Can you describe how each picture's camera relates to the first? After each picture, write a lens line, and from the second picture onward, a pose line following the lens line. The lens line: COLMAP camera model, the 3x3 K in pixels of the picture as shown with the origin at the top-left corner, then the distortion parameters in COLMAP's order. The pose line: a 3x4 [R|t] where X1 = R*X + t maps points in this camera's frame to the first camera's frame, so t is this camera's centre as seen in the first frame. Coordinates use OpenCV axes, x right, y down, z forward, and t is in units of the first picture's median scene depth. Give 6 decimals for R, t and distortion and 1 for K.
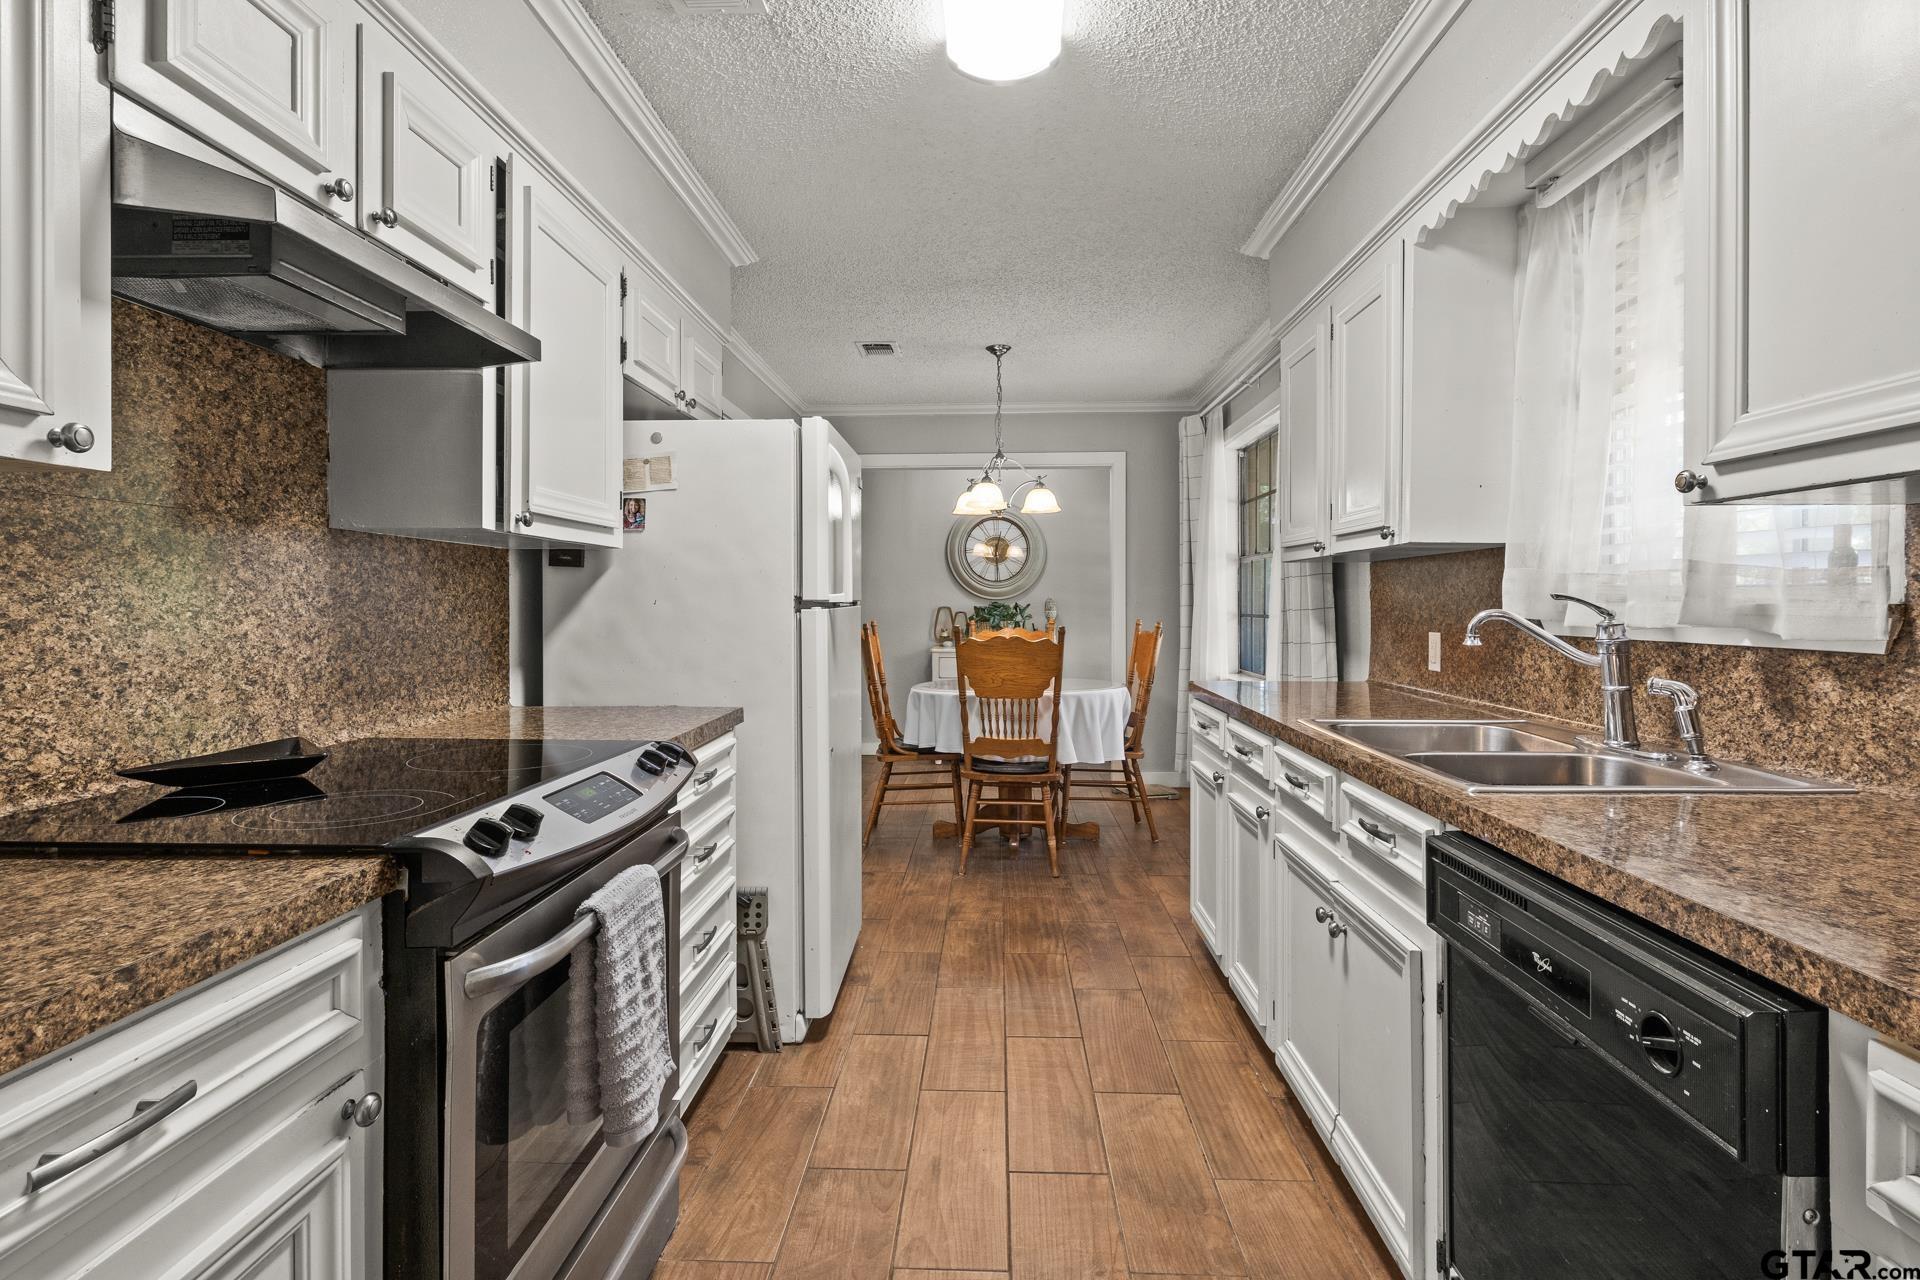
lens RADIAL K [[962.1, 0, 960.2], [0, 962.1, 595.7], [0, 0, 1]] dist [0.000942, -0.000240]
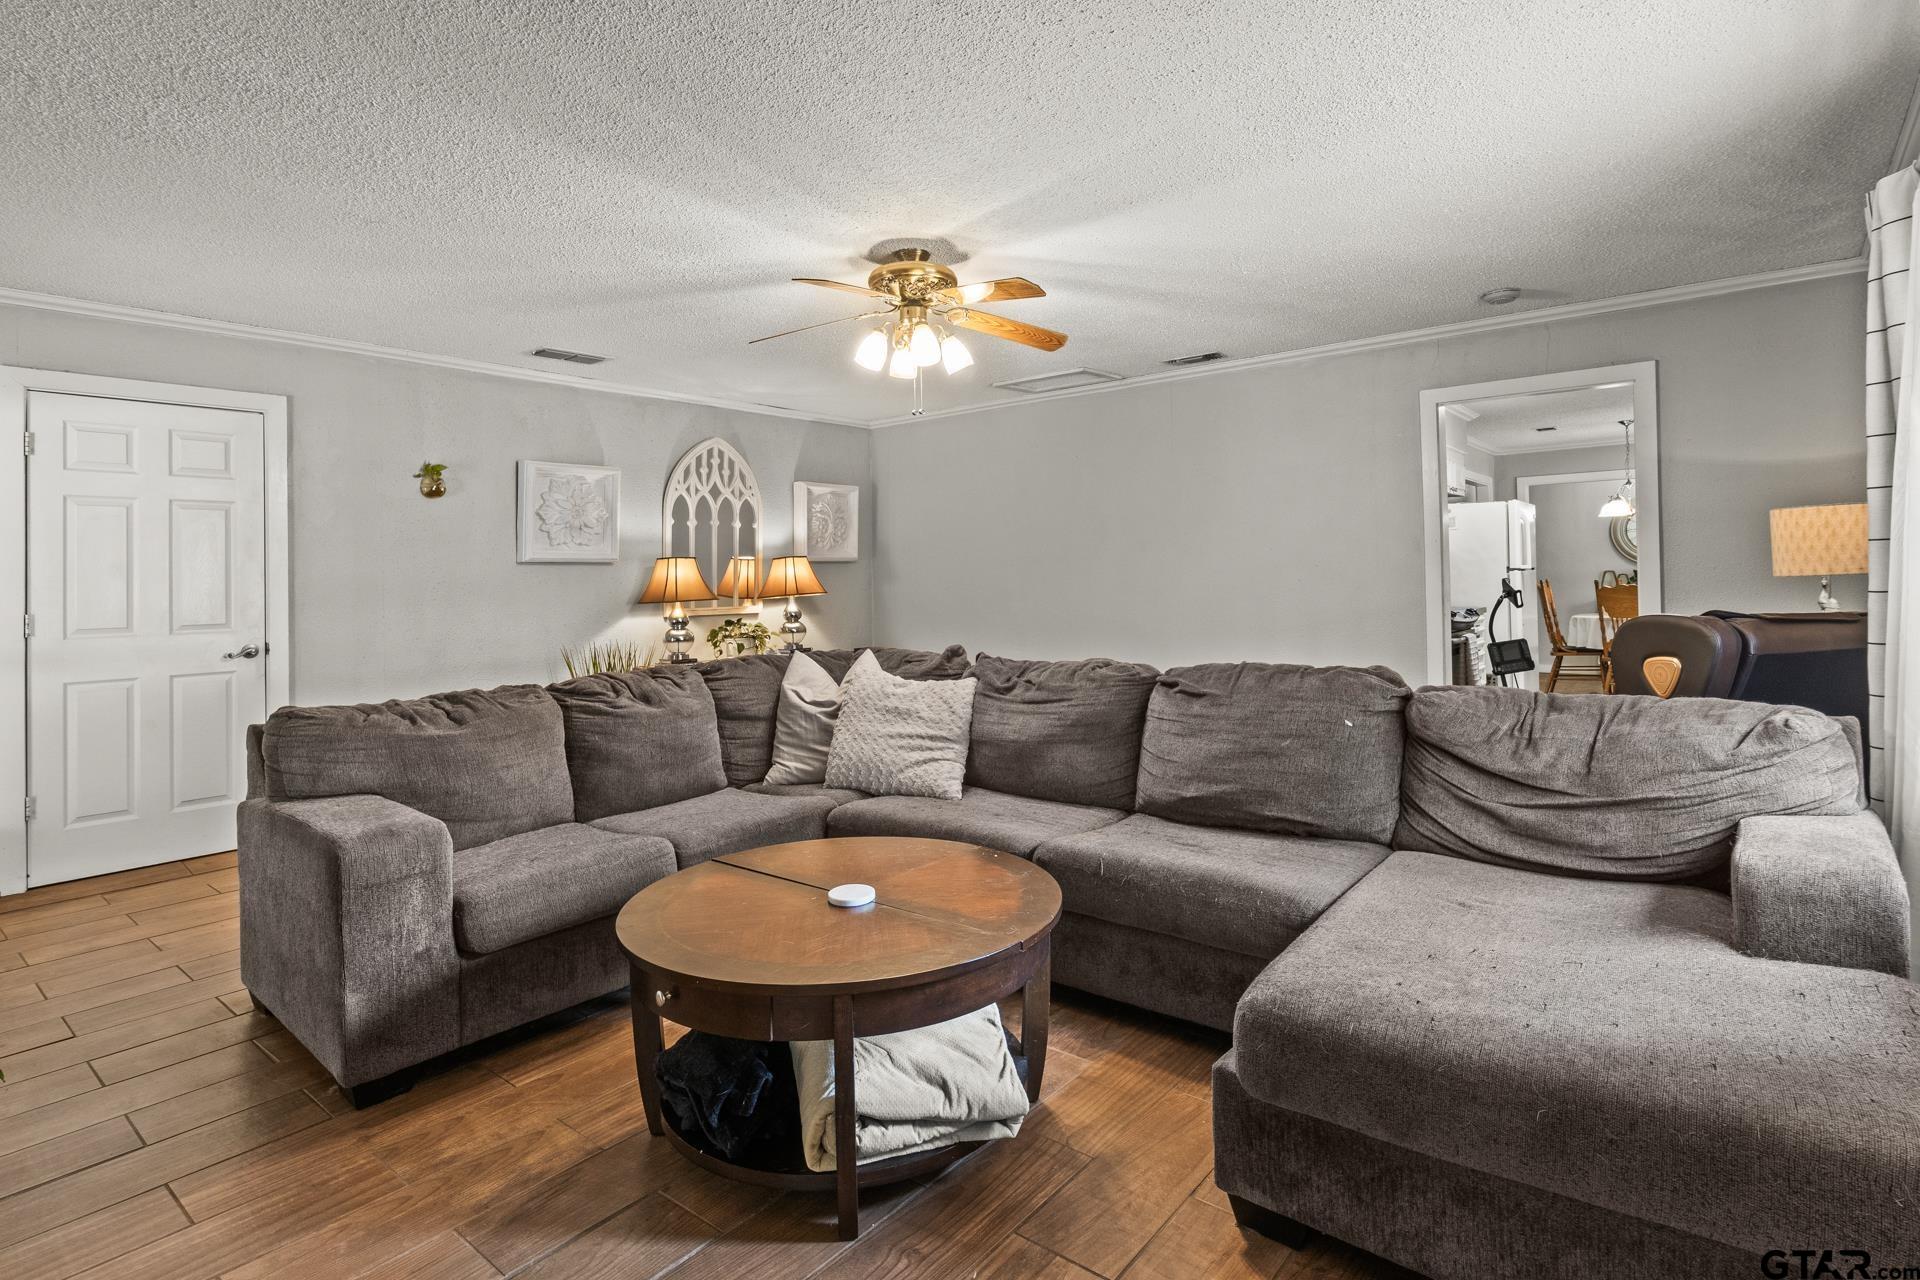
lens RADIAL K [[962.1, 0, 974.5], [0, 962.1, 570.3], [0, 0, 1]] dist [0.000942, -0.000240]
pose [[0.799745, -0.021547, -0.599954, 0.274847], [0.020427, 0.999754, -0.008676, 0.004866], [0.599993, -0.005316, 0.799988, -2.231210]]
